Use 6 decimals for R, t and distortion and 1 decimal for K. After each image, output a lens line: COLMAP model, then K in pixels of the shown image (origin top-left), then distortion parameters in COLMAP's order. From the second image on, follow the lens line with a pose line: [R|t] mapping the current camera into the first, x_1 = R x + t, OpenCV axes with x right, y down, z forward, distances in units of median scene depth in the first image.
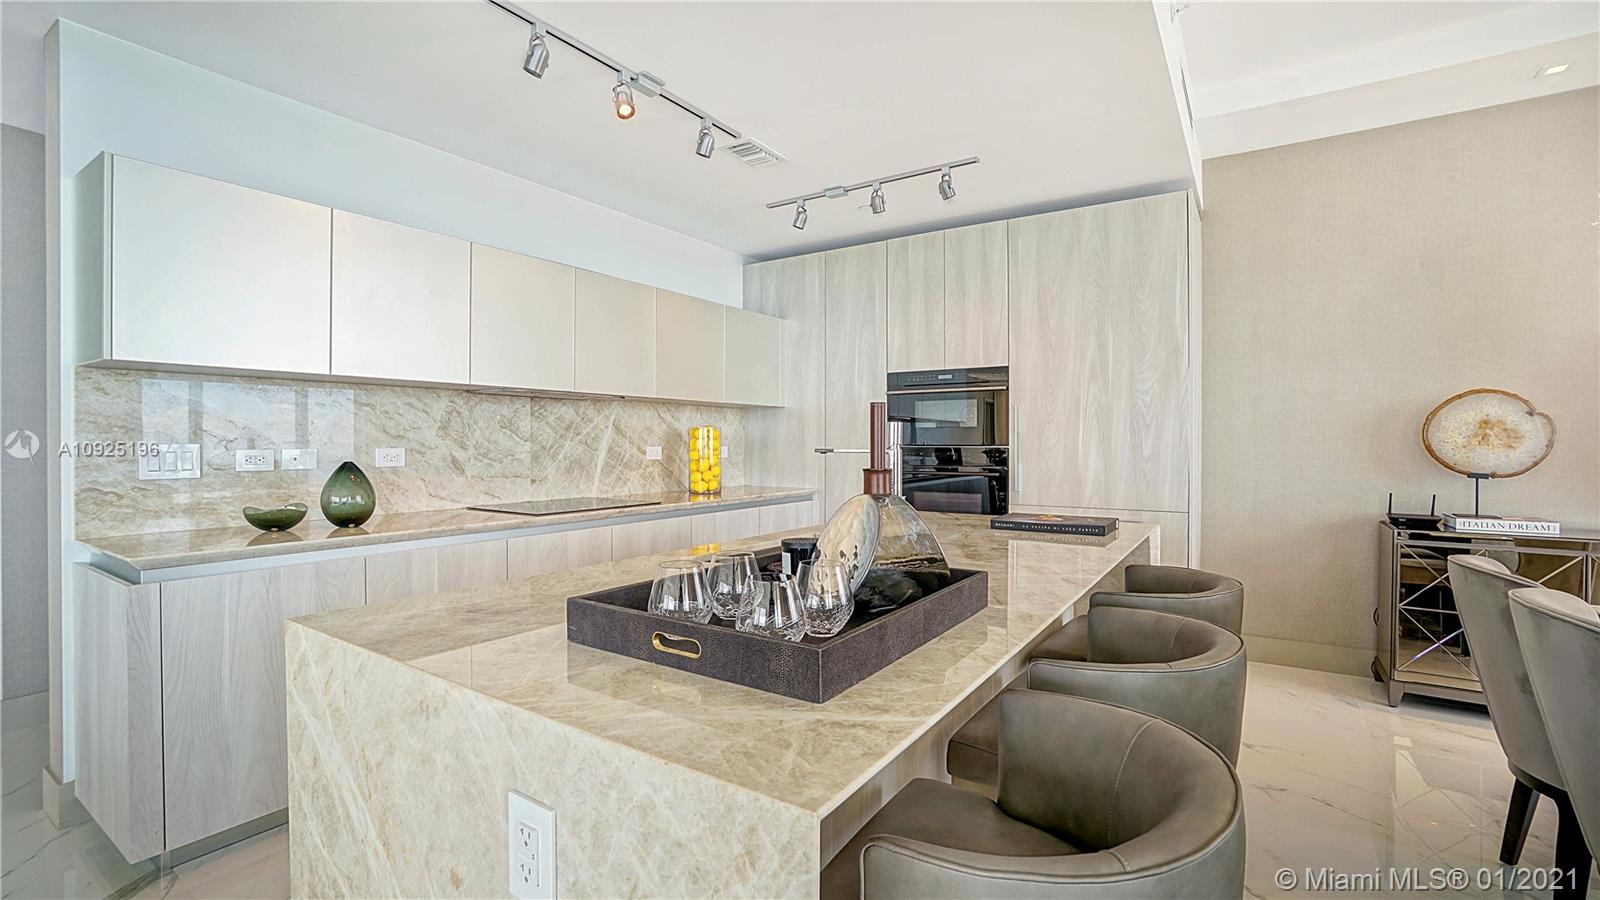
lens RADIAL K [[745.5, 0, 788.7], [0, 745.5, 451.7], [0, 0, 1]] dist [-0.003160, -0.000059]
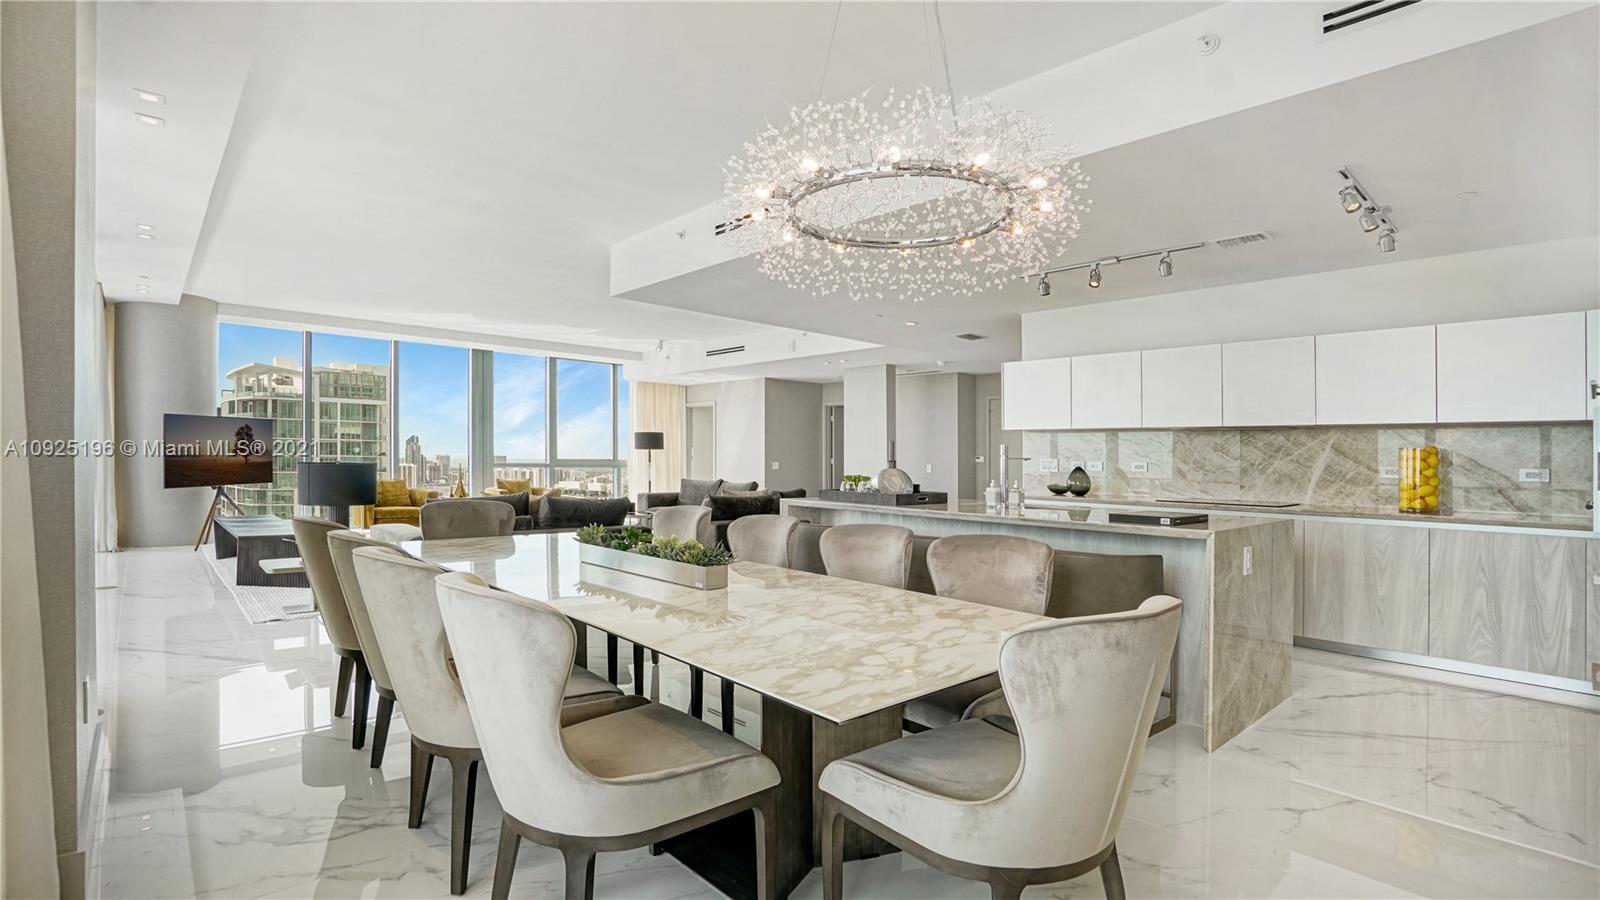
lens RADIAL K [[745.5, 0, 788.7], [0, 745.5, 451.7], [0, 0, 1]] dist [-0.003160, -0.000059]
pose [[-0.237035, -0.000968, -0.971501, 1.257056], [-0.017763, 0.999837, 0.003338, -0.018690], [0.971339, 0.018047, -0.237014, 0.460064]]
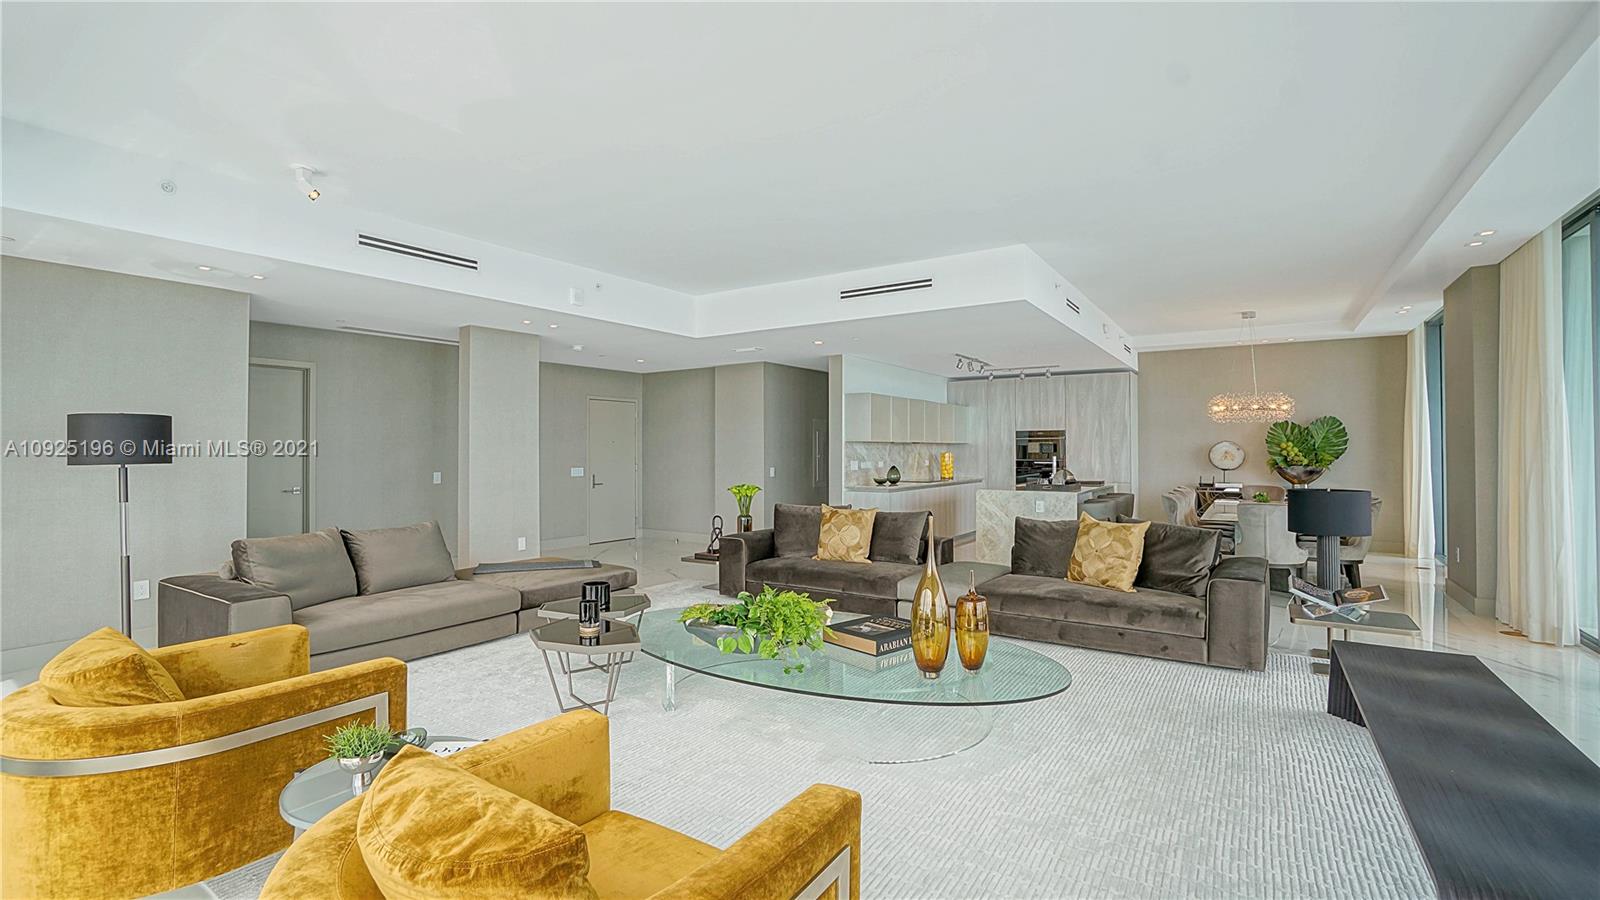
lens RADIAL K [[728.4, 0, 800.0], [0, 728.4, 450.0], [0, 0, 1]] dist [-0.002178, 0.000147]
pose [[0.999978, -0.003051, 0.005860, -0.733908], [0.003128, 0.999908, -0.013181, -0.012853], [-0.005819, 0.013199, 0.999896, -1.754054]]
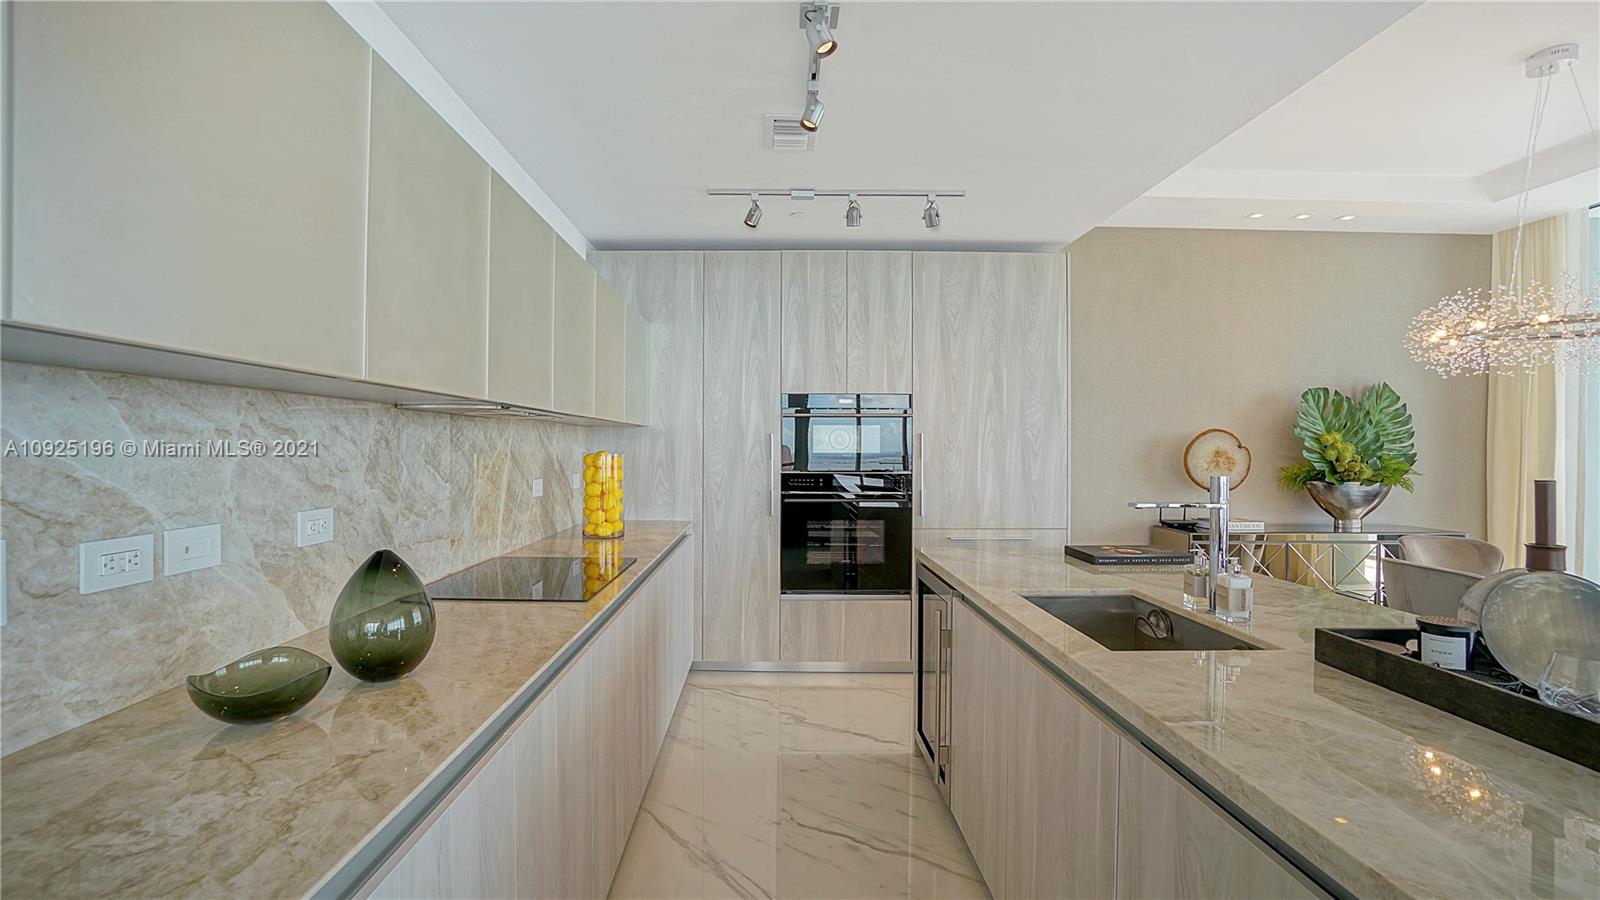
lens RADIAL K [[728.4, 0, 800.0], [0, 728.4, 450.0], [0, 0, 1]] dist [-0.002178, 0.000147]
pose [[0.817694, -0.000204, 0.575653, -0.445017], [0.004408, 0.999973, -0.005907, -0.035348], [-0.575636, 0.007367, 0.817673, 0.291169]]
